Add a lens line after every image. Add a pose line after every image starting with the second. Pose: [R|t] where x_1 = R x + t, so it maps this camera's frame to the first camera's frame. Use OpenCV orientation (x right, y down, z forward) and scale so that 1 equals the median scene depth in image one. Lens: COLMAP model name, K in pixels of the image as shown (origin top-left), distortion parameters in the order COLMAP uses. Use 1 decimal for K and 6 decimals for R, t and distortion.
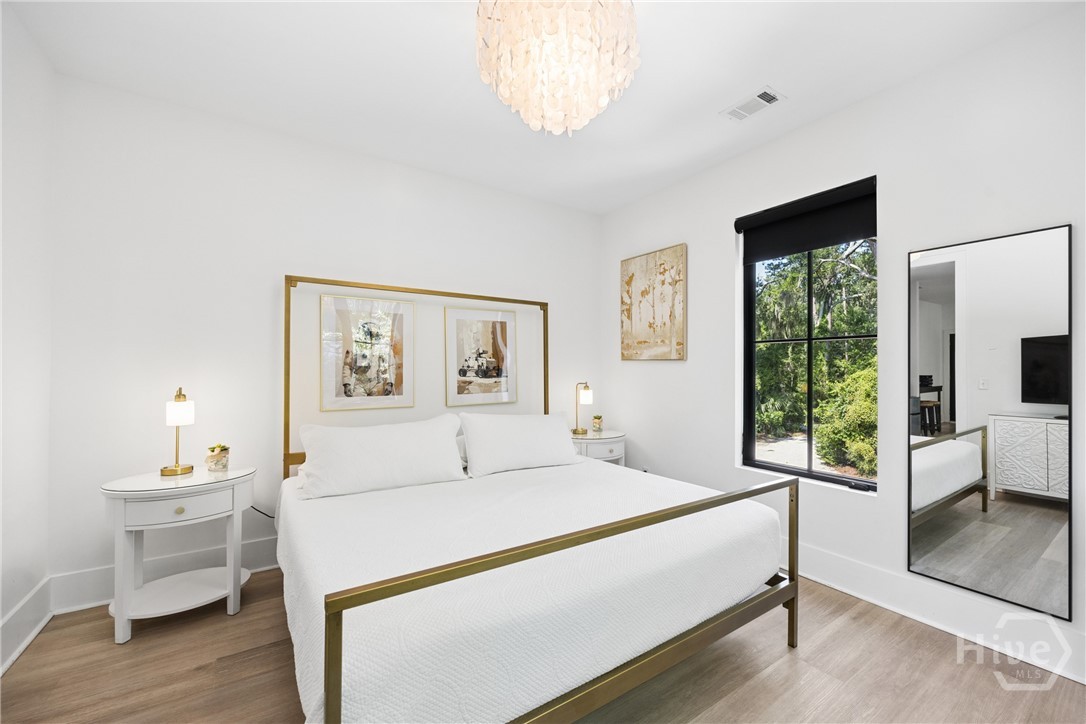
lens RADIAL K [[432.3, 0, 540.5], [0, 432.3, 367.9], [0, 0, 1]] dist [0.000117, 0.000007]
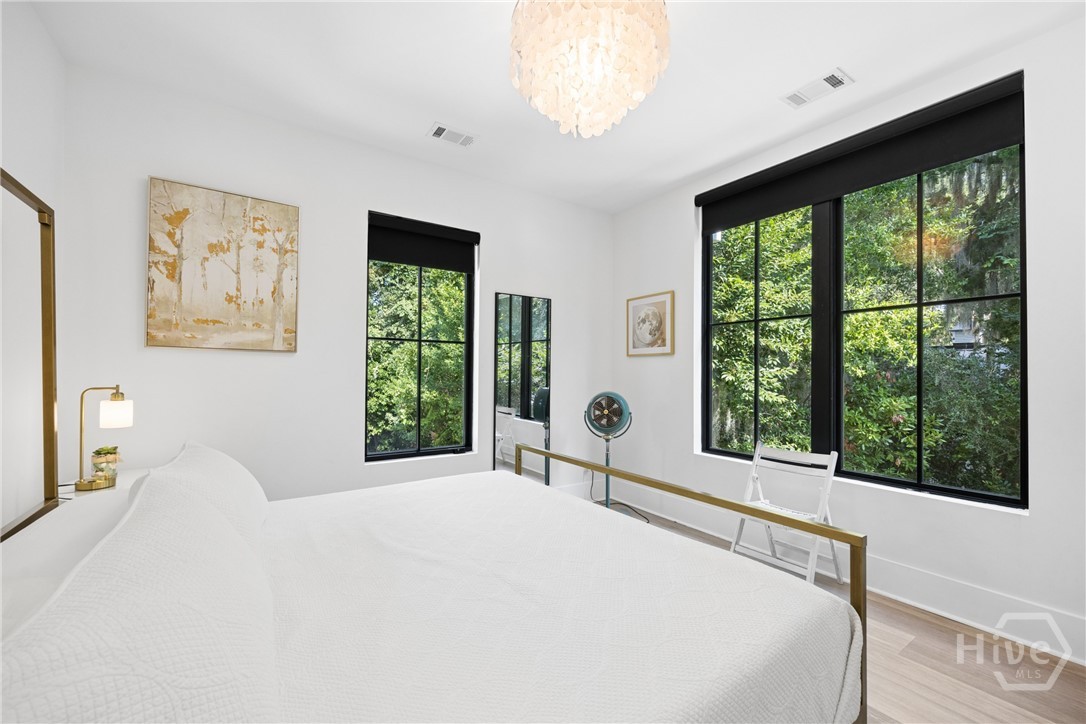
lens RADIAL K [[432.3, 0, 540.5], [0, 432.3, 367.9], [0, 0, 1]] dist [0.000117, 0.000007]
pose [[-0.016910, 0.008448, 0.999821, -0.441761], [-0.009453, 0.999918, -0.008609, 0.012344], [-0.999812, -0.009597, -0.016829, 0.522777]]
